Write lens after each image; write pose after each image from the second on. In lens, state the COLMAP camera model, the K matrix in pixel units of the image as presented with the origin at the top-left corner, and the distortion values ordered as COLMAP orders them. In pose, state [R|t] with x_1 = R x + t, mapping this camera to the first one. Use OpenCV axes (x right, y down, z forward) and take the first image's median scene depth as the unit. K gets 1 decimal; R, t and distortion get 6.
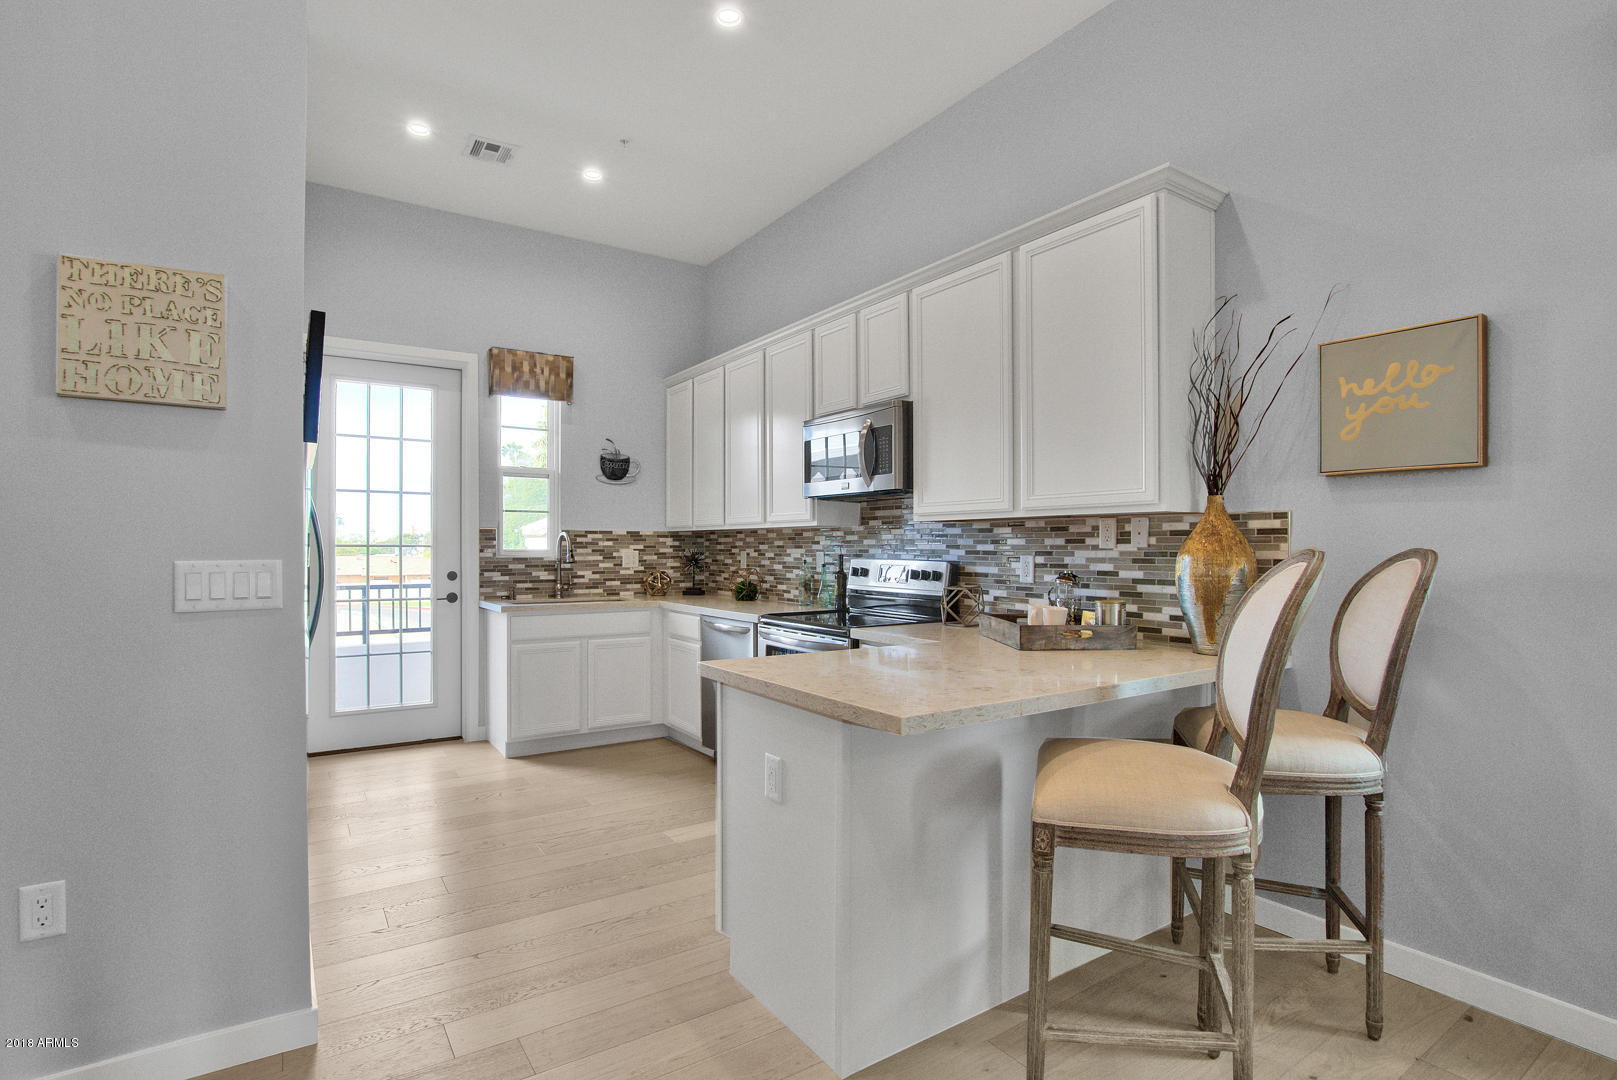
lens RADIAL K [[817.2, 0, 808.5], [0, 817.2, 540.0], [0, 0, 1]] dist [-0.029371, -0.000200]
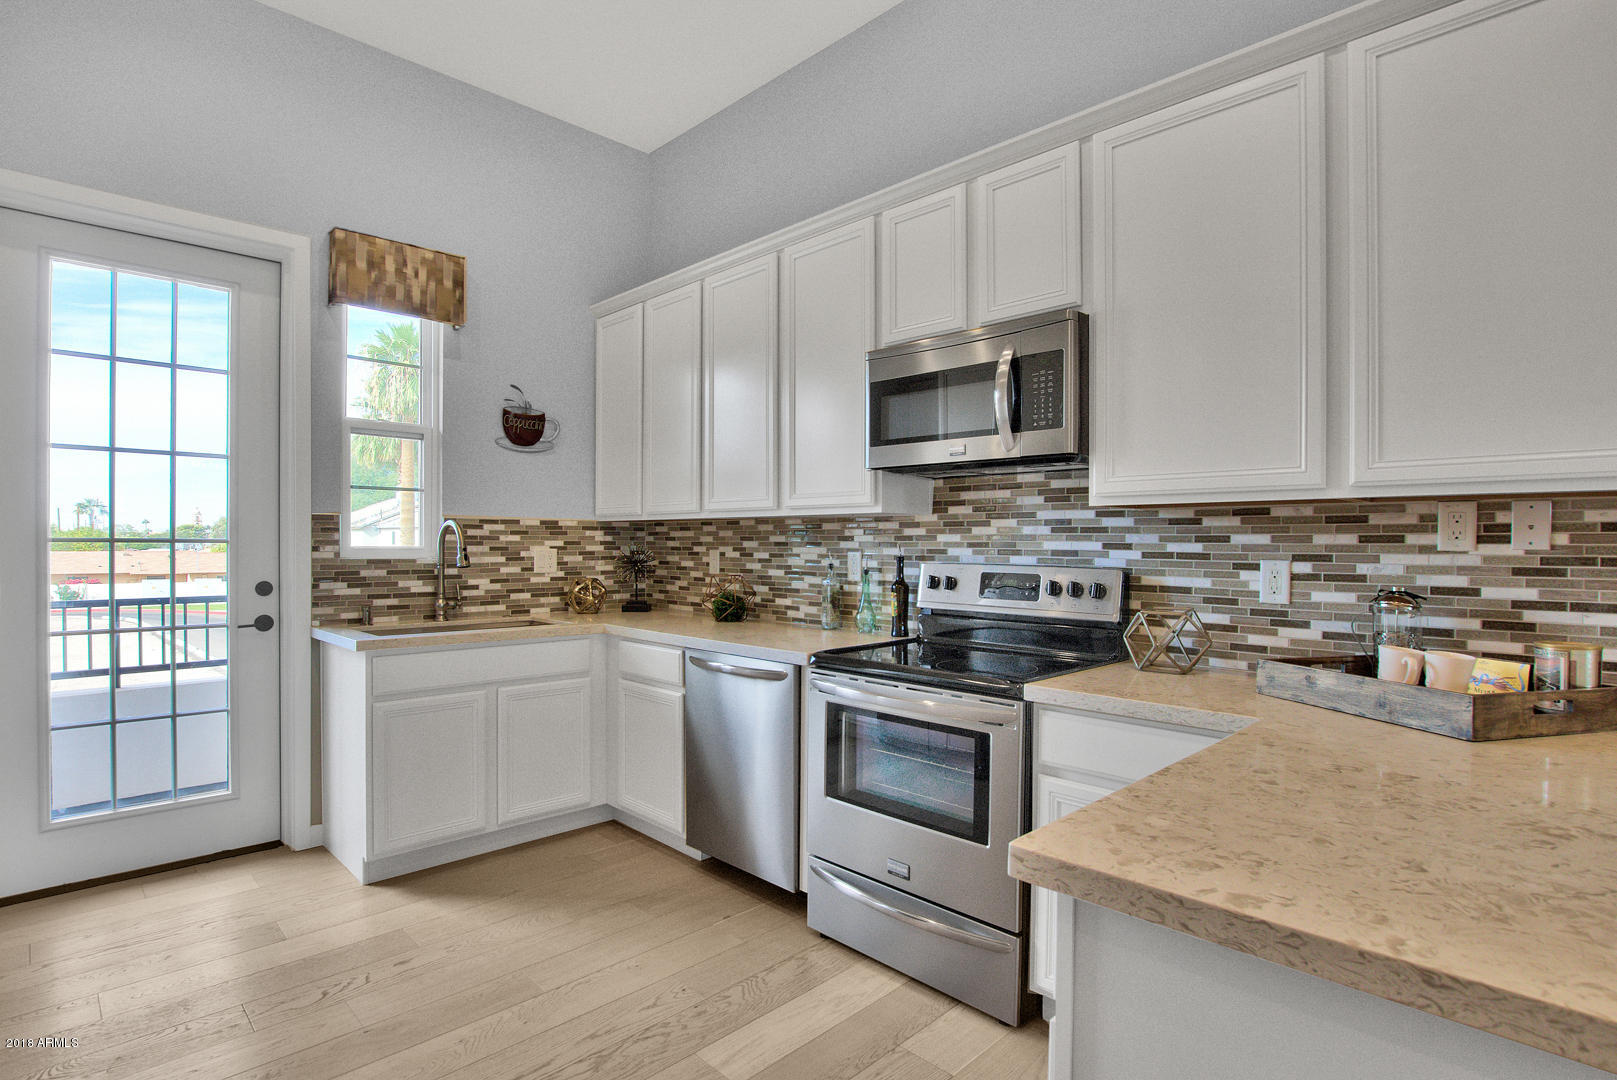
lens RADIAL K [[817.2, 0, 808.5], [0, 817.2, 540.0], [0, 0, 1]] dist [-0.029371, -0.000200]
pose [[0.980673, 0.004185, 0.195607, -0.149029], [-0.005457, 0.999967, 0.005965, 0.000572], [-0.195576, -0.006917, 0.980664, 0.309376]]
